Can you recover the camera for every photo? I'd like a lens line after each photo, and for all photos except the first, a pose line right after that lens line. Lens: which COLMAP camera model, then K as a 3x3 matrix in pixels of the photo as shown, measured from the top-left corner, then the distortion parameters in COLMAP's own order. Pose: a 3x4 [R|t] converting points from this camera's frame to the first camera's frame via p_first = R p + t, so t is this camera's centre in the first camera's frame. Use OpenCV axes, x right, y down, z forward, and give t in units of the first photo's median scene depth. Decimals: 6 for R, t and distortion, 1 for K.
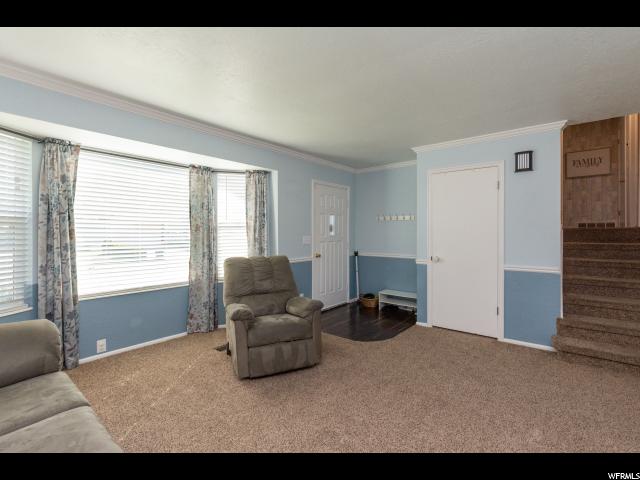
lens RADIAL K [[292.2, 0, 320.0], [0, 292.2, 240.0], [0, 0, 1]] dist [-0.001192, -0.000206]
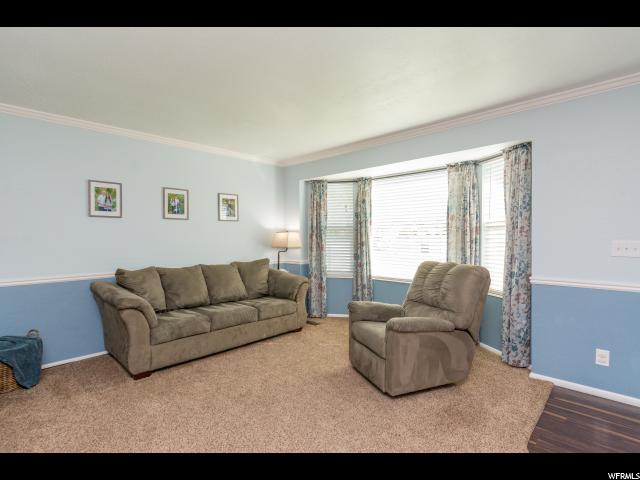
lens RADIAL K [[330.9, 0, 320.0], [0, 330.9, 240.0], [0, 0, 1]] dist [0.001409, 0.000177]
pose [[-0.084303, 0.016141, -0.996309, 0.756690], [-0.018637, 0.999668, 0.017773, -0.019205], [0.996266, 0.020067, -0.083974, 0.720272]]
